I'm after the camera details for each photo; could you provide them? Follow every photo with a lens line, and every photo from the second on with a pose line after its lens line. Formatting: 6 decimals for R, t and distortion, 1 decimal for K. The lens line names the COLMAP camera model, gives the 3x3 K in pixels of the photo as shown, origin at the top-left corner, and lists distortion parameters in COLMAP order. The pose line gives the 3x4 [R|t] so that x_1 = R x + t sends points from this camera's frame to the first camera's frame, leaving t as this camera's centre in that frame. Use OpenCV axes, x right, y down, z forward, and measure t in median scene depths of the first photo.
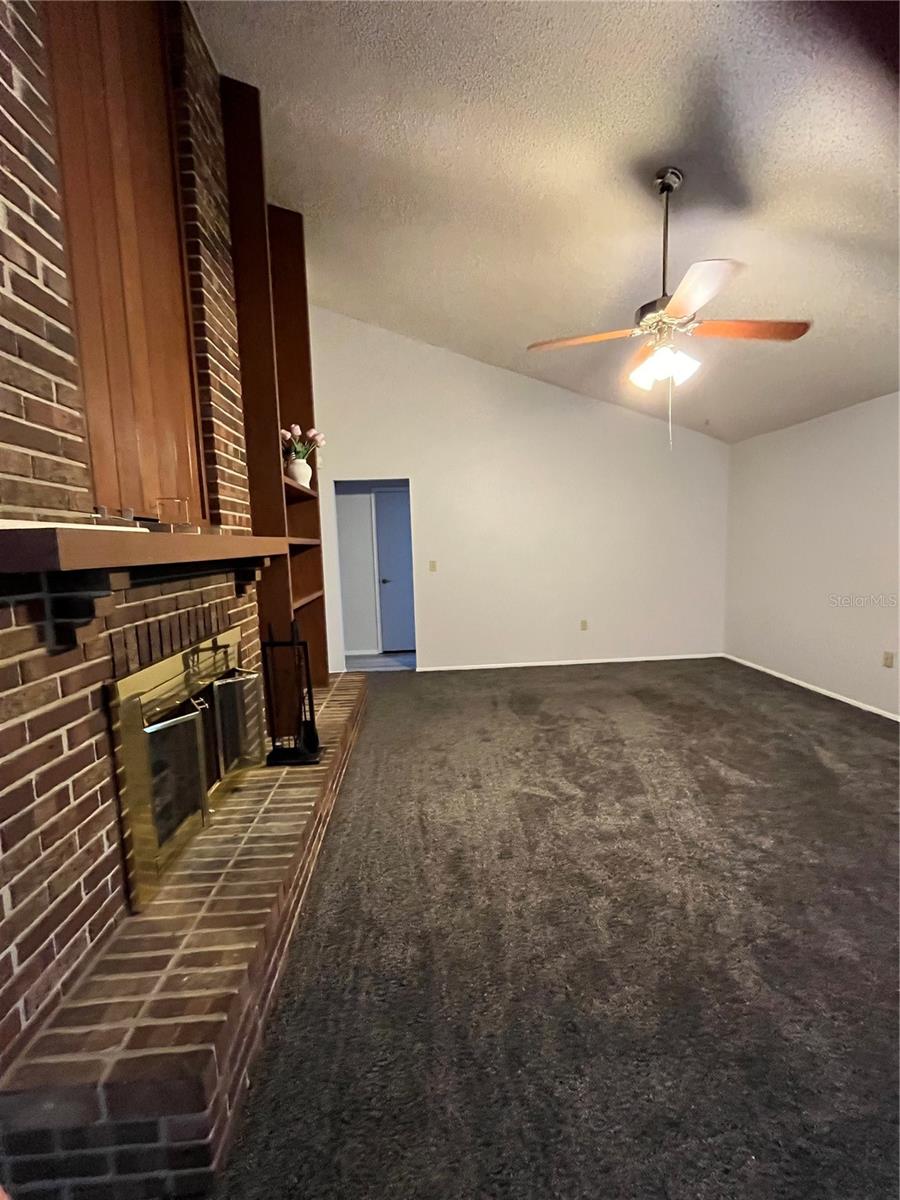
lens RADIAL K [[491.8, 0, 449.5], [0, 491.8, 599.4], [0, 0, 1]] dist [-0.002374, 0.000901]
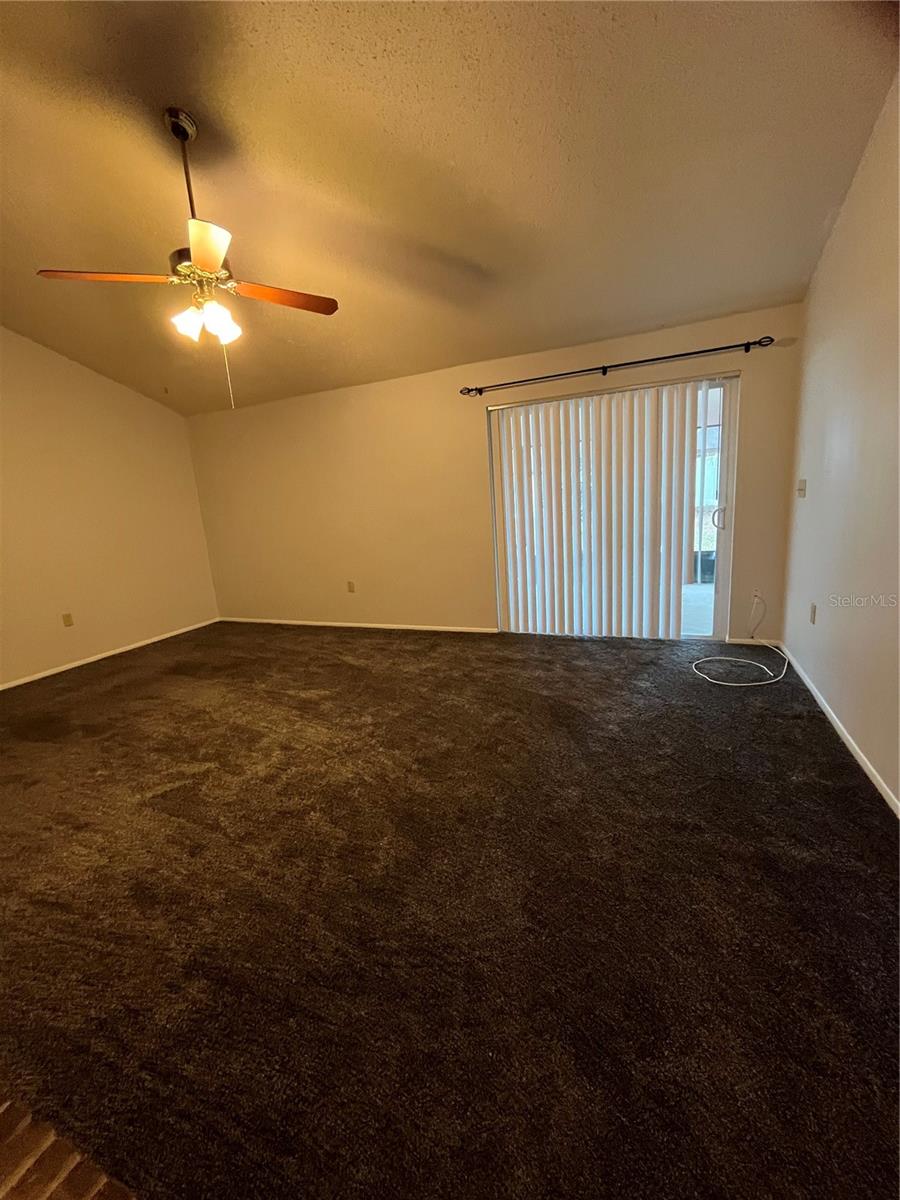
lens RADIAL K [[491.8, 0, 447.3], [0, 491.8, 599.8], [0, 0, 1]] dist [-0.002374, 0.000901]
pose [[0.447672, -0.182878, 0.875297, -0.300610], [0.159366, 0.979509, 0.123144, 0.037739], [-0.879882, 0.084365, 0.467643, 0.128647]]
